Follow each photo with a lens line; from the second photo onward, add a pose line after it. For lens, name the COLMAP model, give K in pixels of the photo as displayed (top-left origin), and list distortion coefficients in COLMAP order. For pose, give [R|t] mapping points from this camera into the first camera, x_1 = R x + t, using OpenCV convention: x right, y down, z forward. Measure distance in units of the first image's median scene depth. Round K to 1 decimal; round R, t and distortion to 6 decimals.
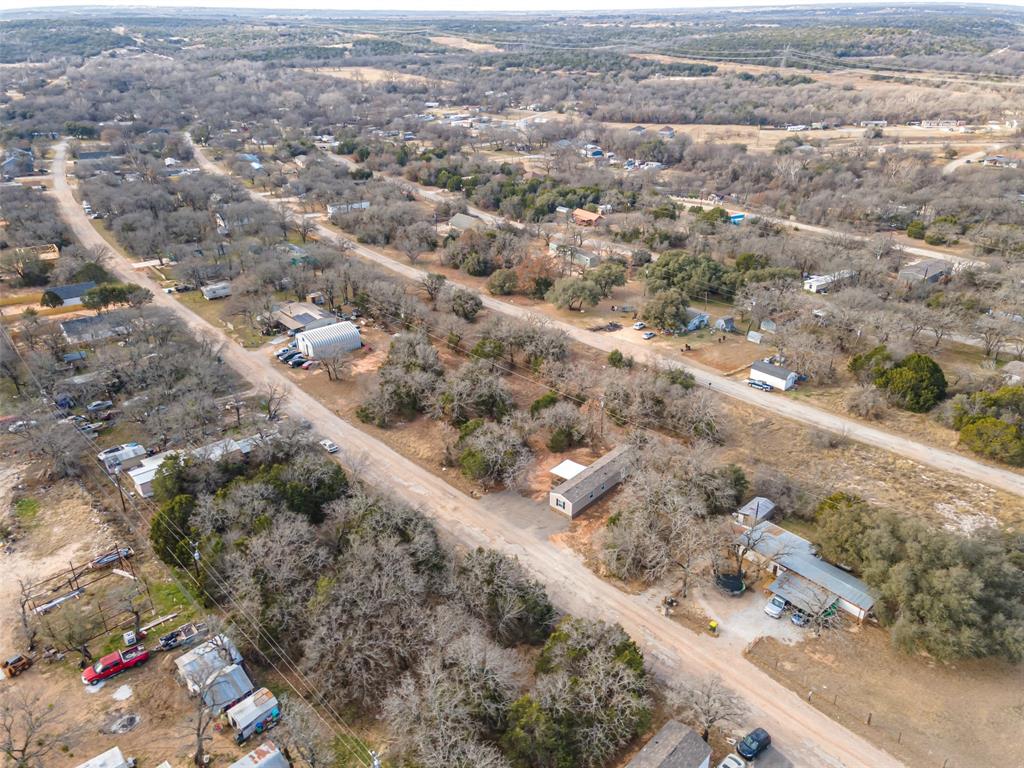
lens RADIAL K [[741.9, 0, 516.2], [0, 741.9, 383.1], [0, 0, 1]] dist [0.061054, 0.029559]
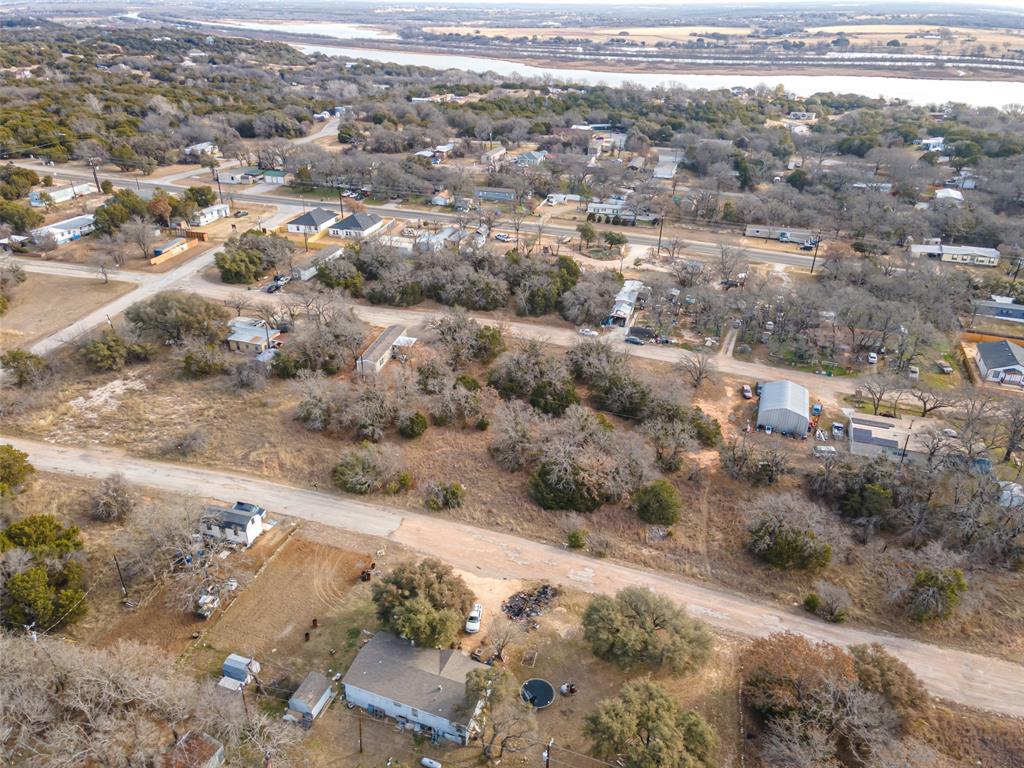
lens RADIAL K [[741.9, 0, 513.1], [0, 741.9, 386.6], [0, 0, 1]] dist [0.061054, 0.029559]
pose [[-0.862372, 0.223513, -0.454265, 0.324867], [-0.231382, 0.624075, 0.746319, -0.538265], [0.450307, 0.748714, -0.486468, 1.094641]]
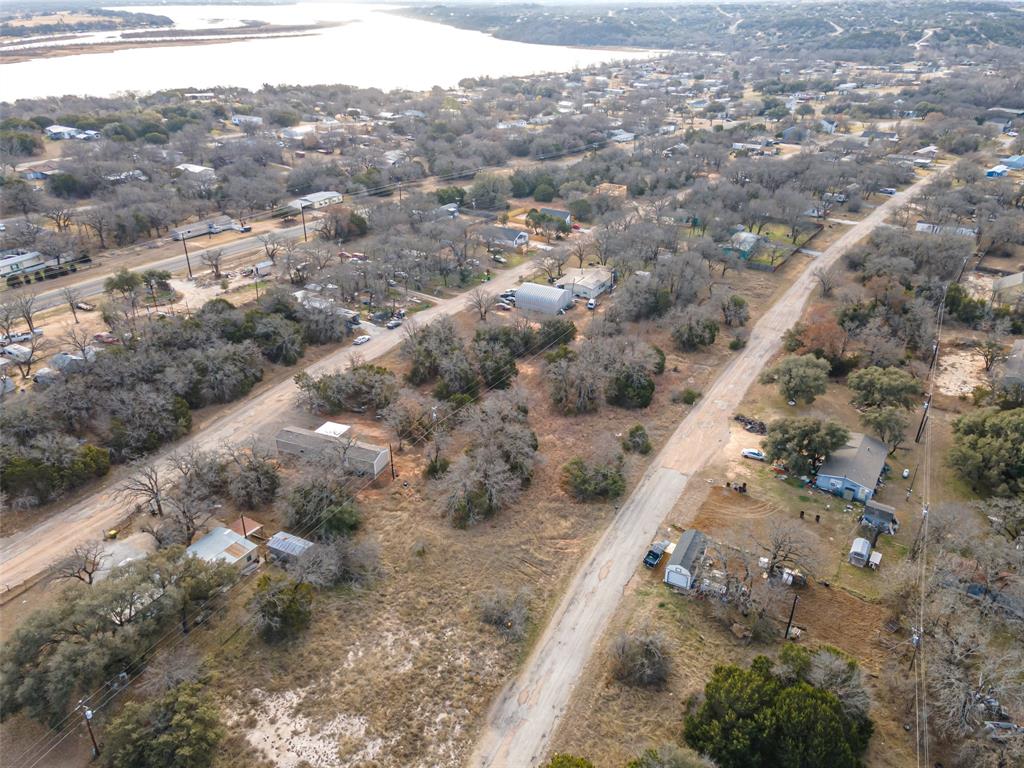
lens RADIAL K [[741.9, 0, 515.6], [0, 741.9, 386.2], [0, 0, 1]] dist [0.061054, 0.029559]
pose [[0.334071, 0.438569, -0.834299, 0.619866], [-0.416712, 0.862669, 0.286622, -0.213558], [0.845428, 0.251910, 0.470950, 0.425543]]
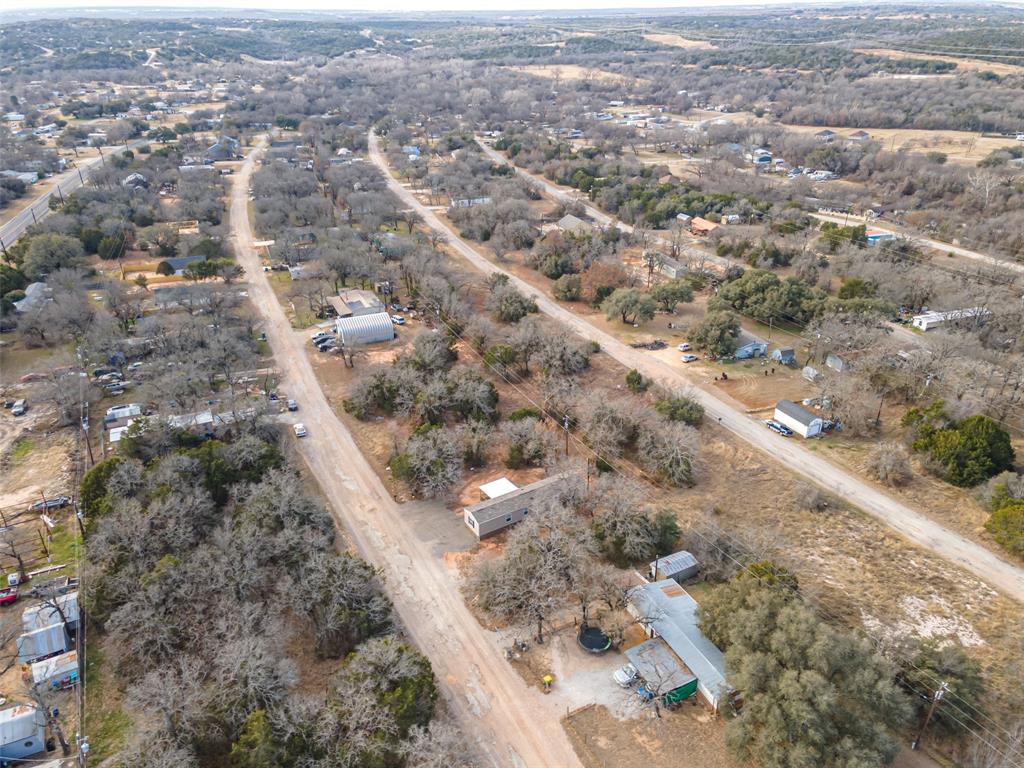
lens RADIAL K [[741.9, 0, 516.0], [0, 741.9, 384.2], [0, 0, 1]] dist [0.061054, 0.029559]
pose [[0.961498, 0.119802, -0.247325, 0.189821], [-0.118932, 0.992730, 0.018511, -0.022331], [0.247745, 0.011616, 0.968756, 0.046570]]
